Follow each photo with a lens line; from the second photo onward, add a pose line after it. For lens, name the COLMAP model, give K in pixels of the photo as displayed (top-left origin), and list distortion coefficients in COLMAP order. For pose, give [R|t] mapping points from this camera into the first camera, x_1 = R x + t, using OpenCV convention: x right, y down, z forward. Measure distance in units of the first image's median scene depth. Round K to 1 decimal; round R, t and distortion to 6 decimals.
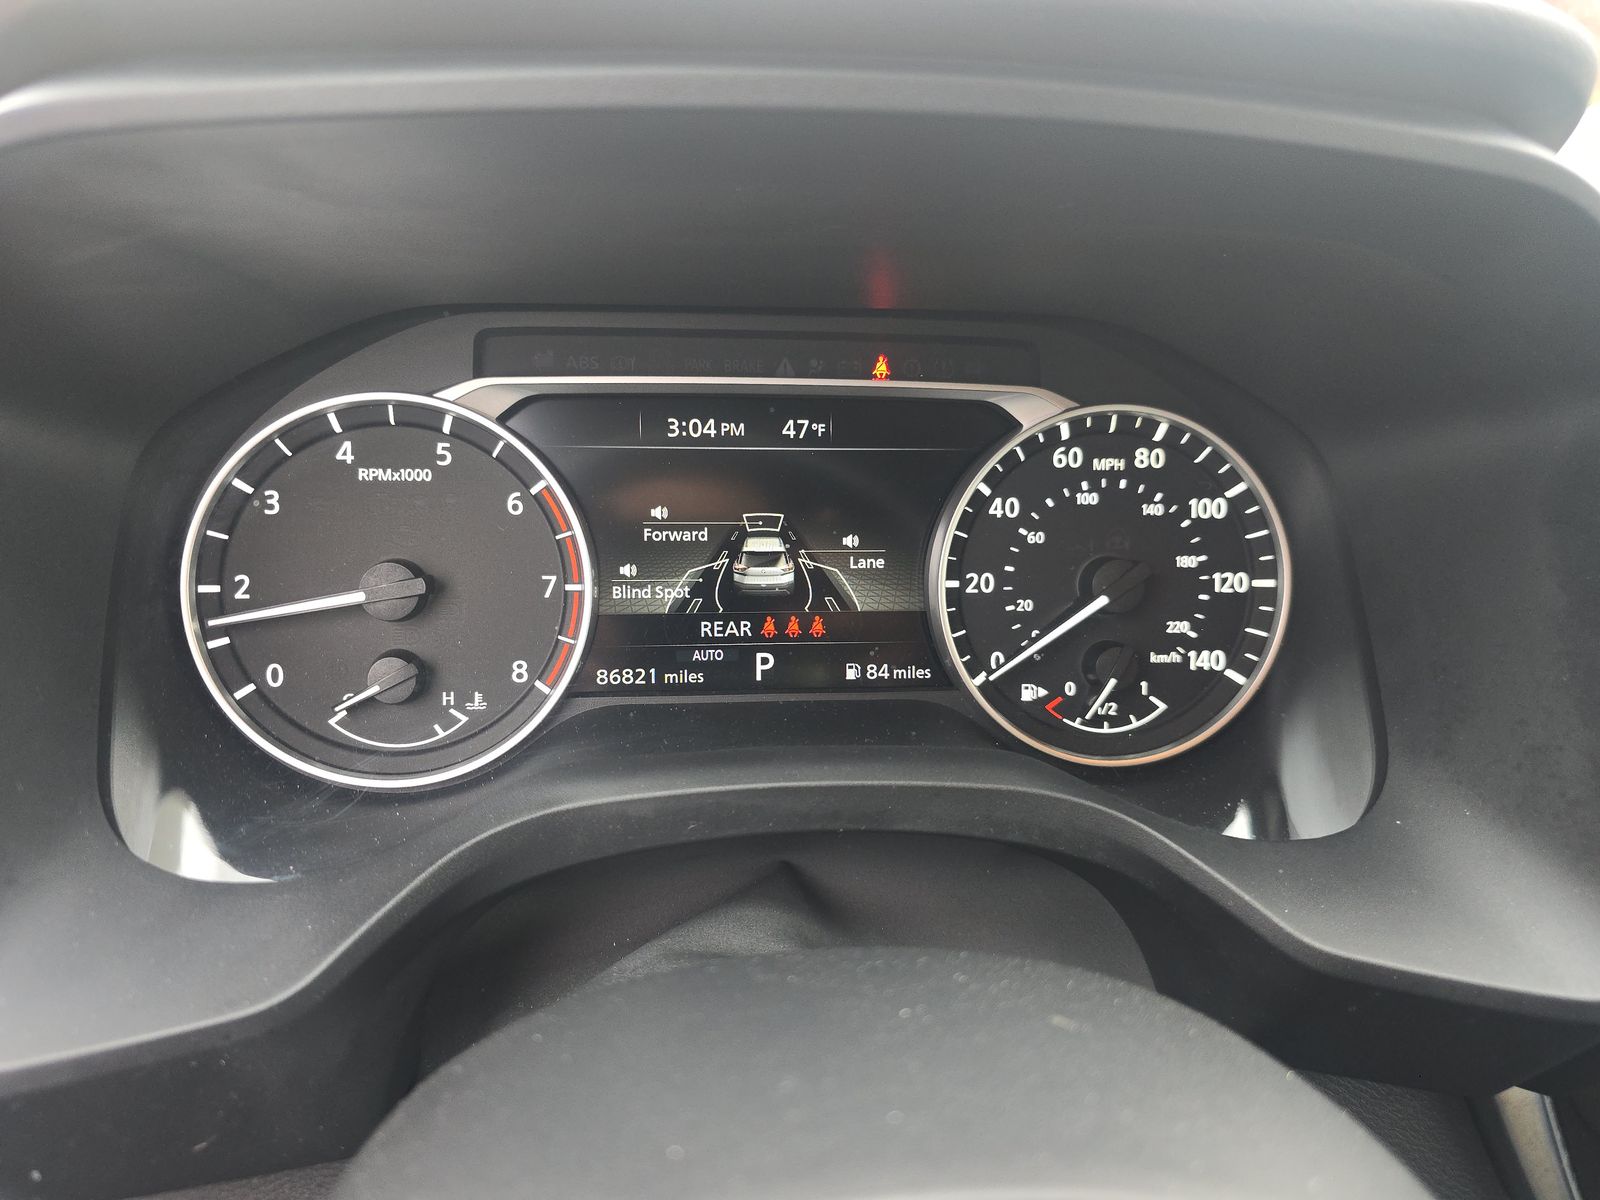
lens RADIAL K [[1151.5, 0, 816.8], [0, 1151.5, 598.4], [0, 0, 1]] dist [0.028448, -0.017340]
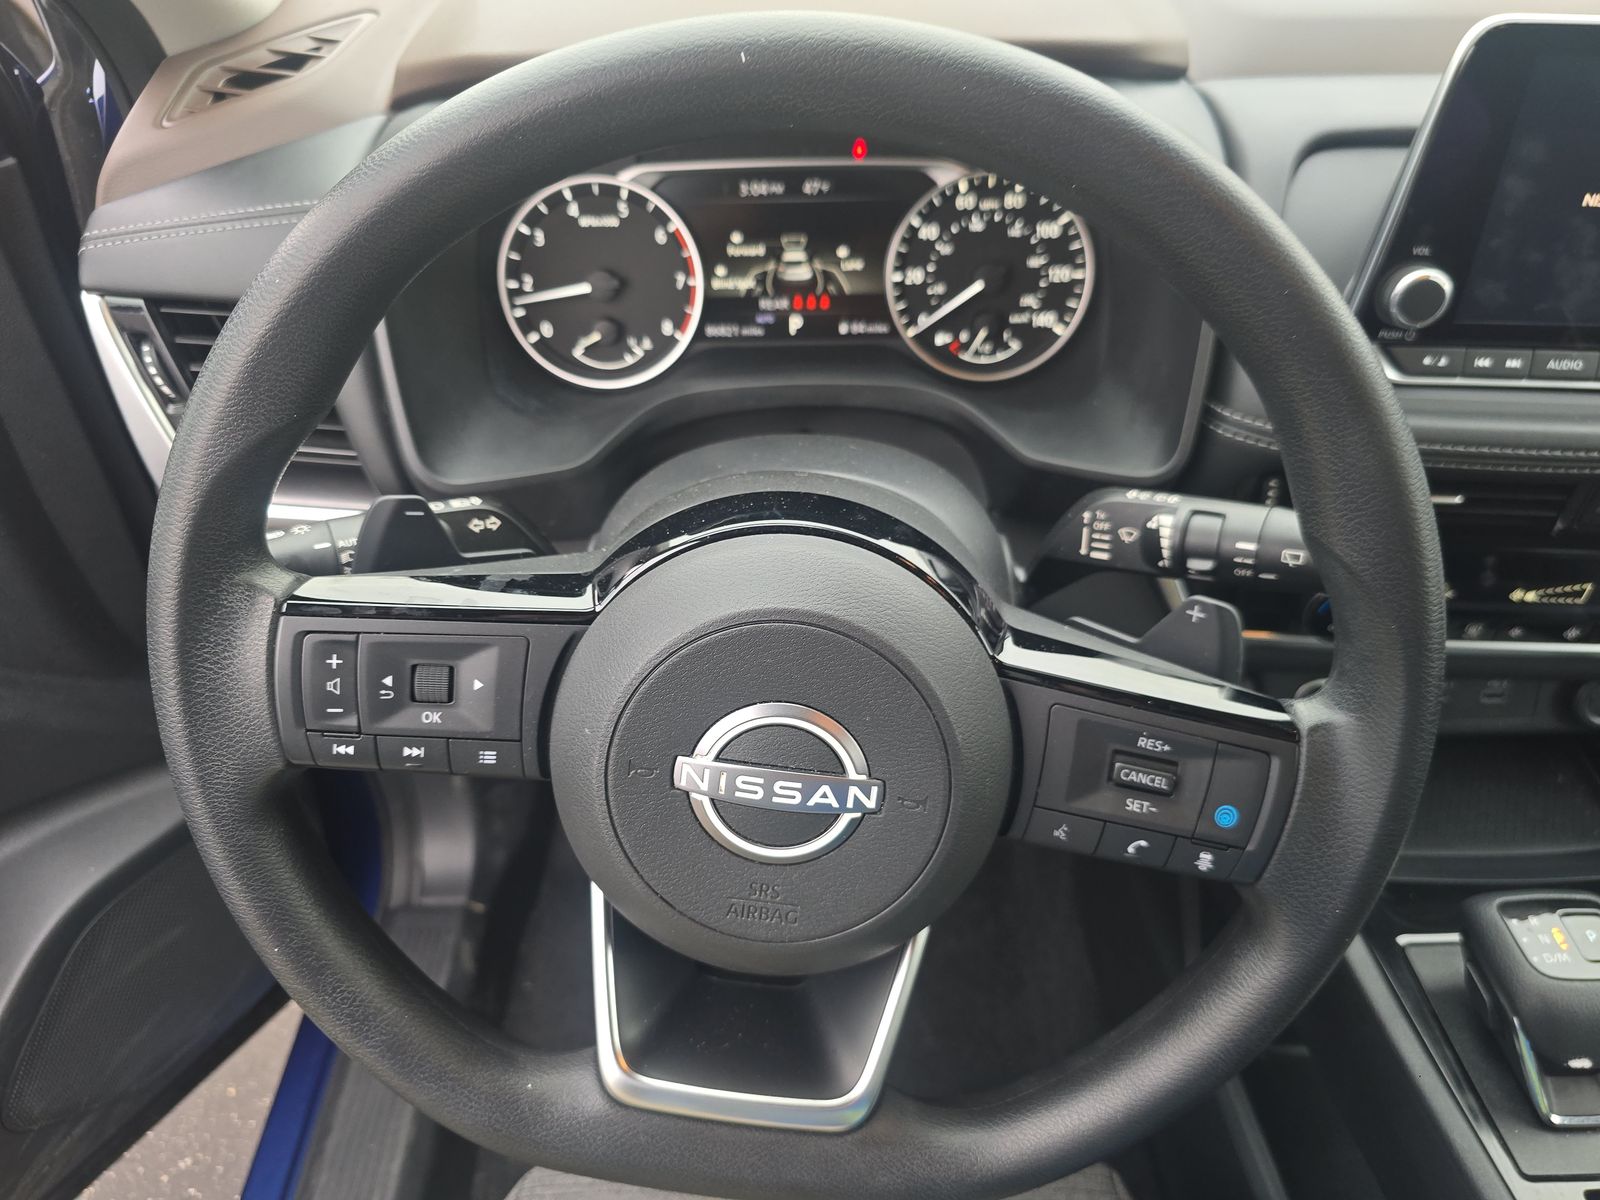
lens RADIAL K [[1151.5, 0, 800.5], [0, 1151.5, 597.5], [0, 0, 1]] dist [0.028448, -0.017340]
pose [[0.992157, 0.026388, -0.122183, 0.199044], [0.010067, 0.957420, 0.288523, -0.055213], [0.124594, -0.287490, 0.949645, -0.877705]]
